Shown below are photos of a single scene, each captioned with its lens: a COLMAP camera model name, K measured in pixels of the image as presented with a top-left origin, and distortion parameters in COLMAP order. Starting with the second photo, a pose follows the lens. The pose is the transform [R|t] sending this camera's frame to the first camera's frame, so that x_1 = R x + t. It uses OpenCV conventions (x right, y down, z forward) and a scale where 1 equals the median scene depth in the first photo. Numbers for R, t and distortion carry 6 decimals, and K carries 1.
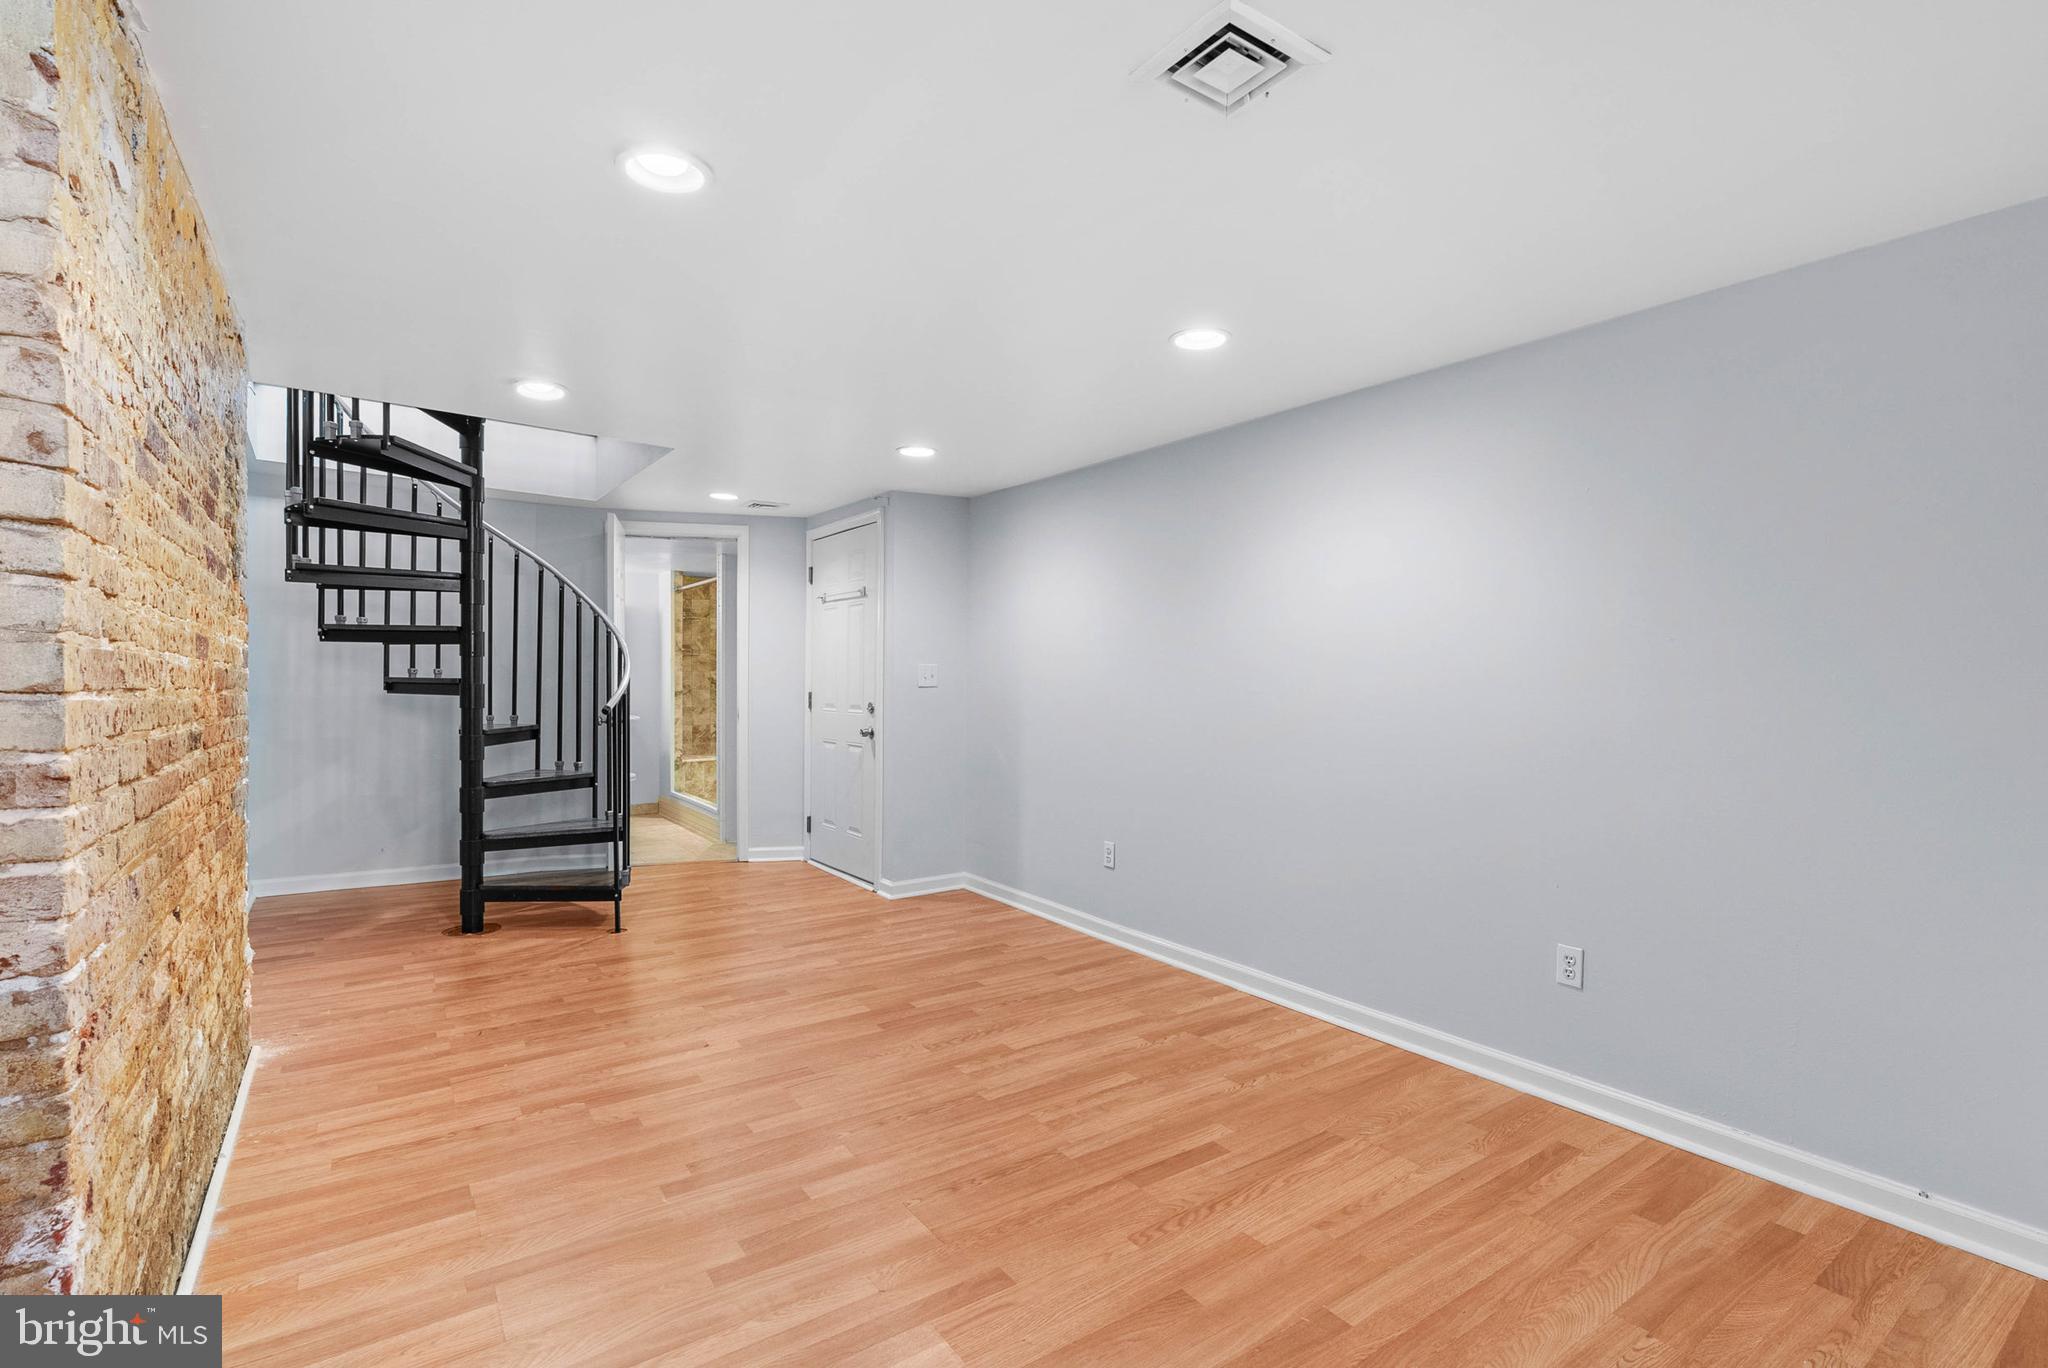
lens RADIAL K [[920.3, 0, 1023.8], [0, 920.3, 683.1], [0, 0, 1]] dist [-0.009368, 0.001939]
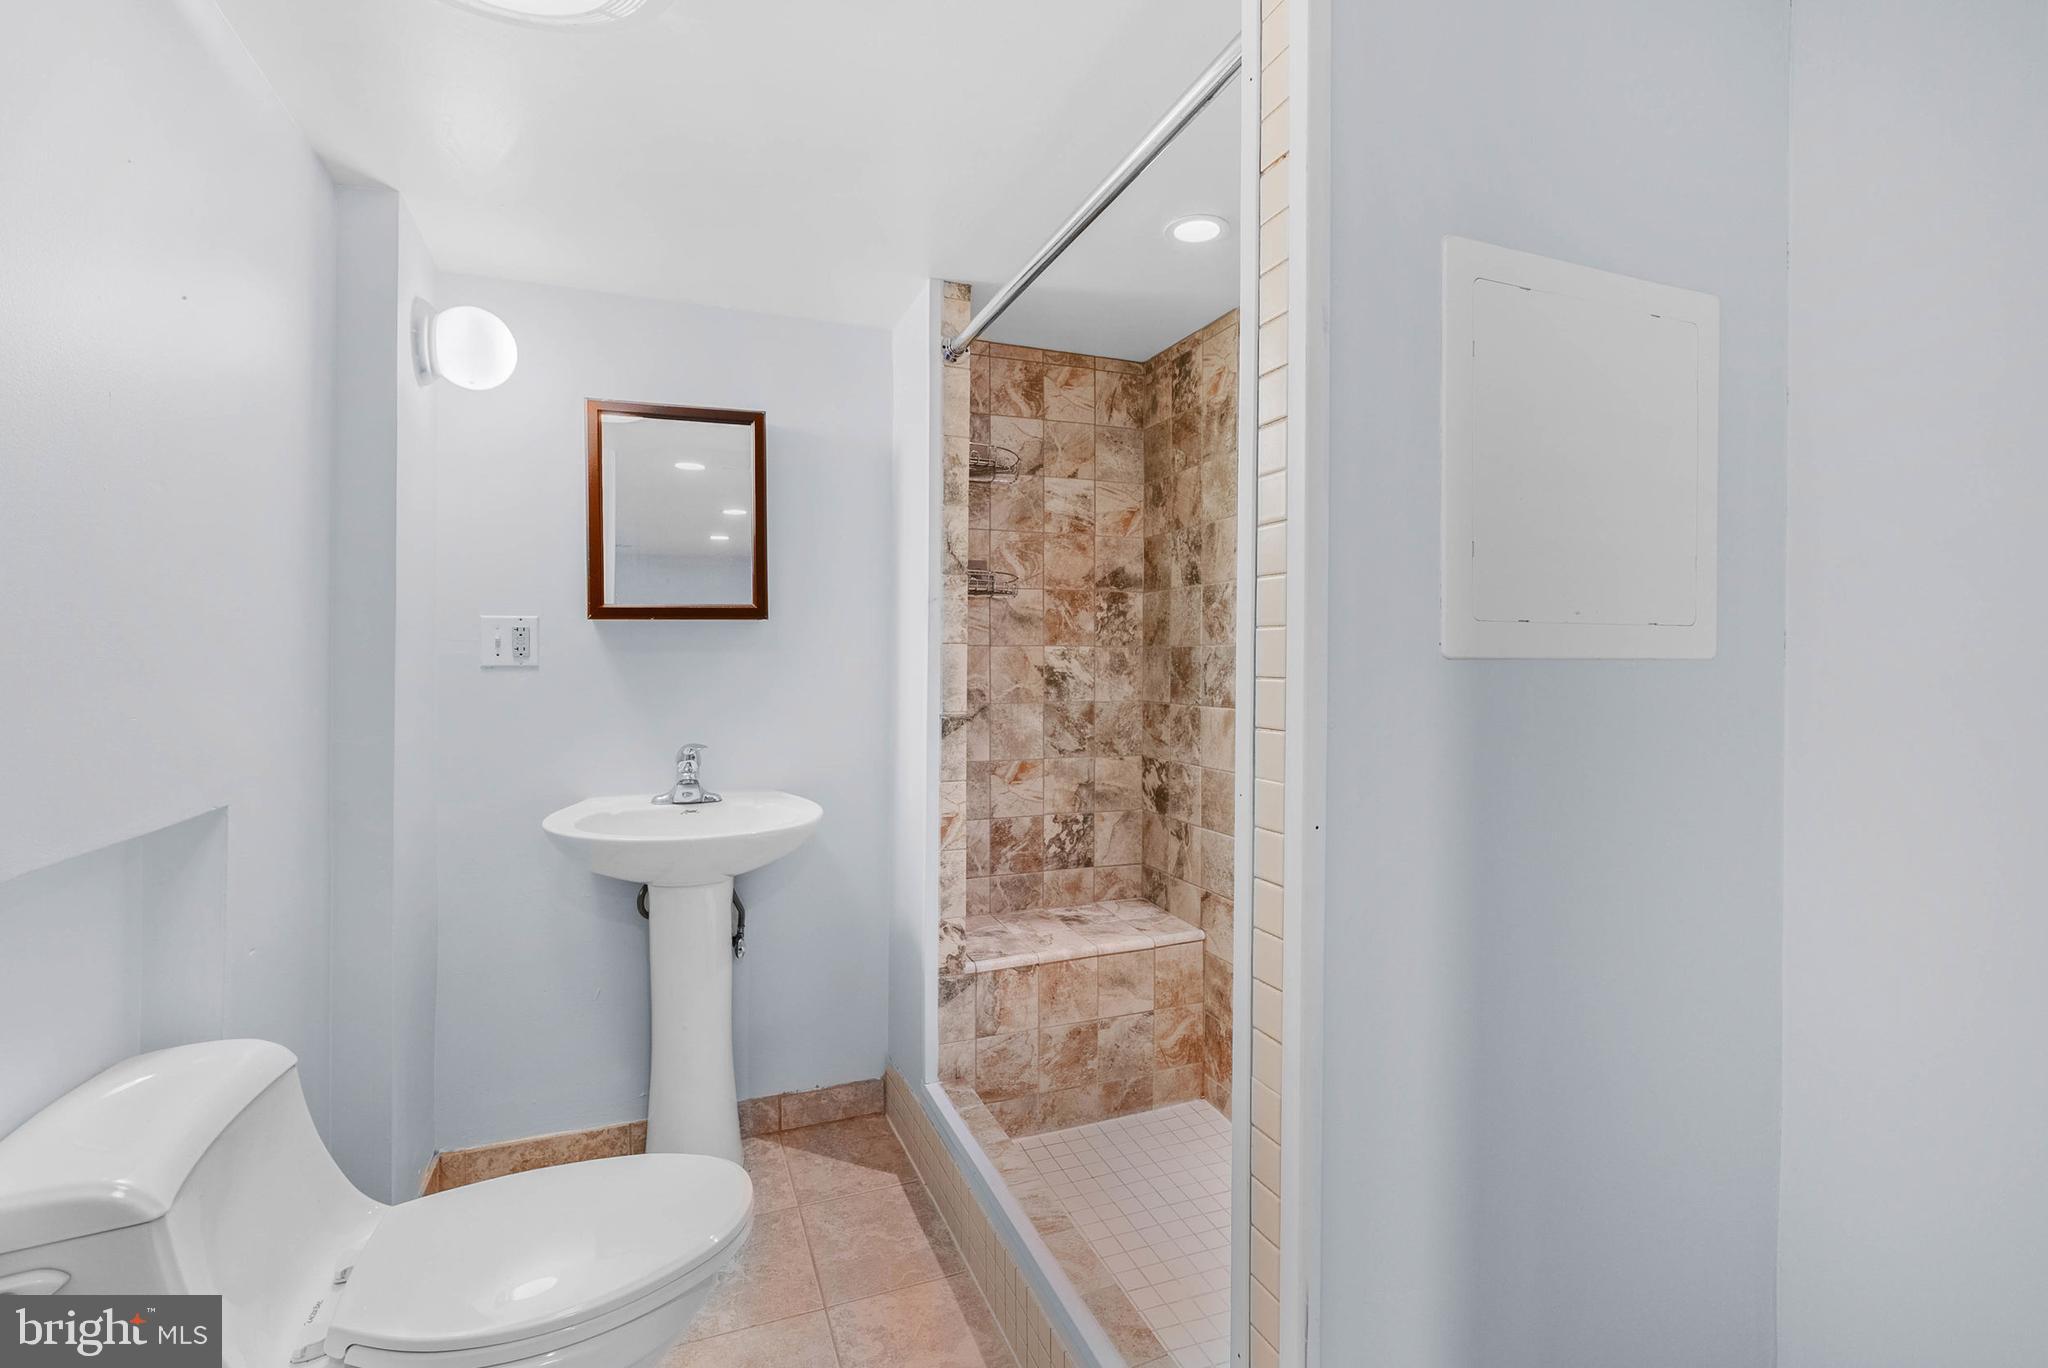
lens RADIAL K [[920.3, 0, 1026.9], [0, 920.3, 671.9], [0, 0, 1]] dist [-0.009368, 0.001939]
pose [[0.965017, 0.010825, -0.261963, -0.277565], [-0.006213, 0.999811, 0.018426, -0.009985], [0.262113, -0.016154, 0.964902, 0.727767]]
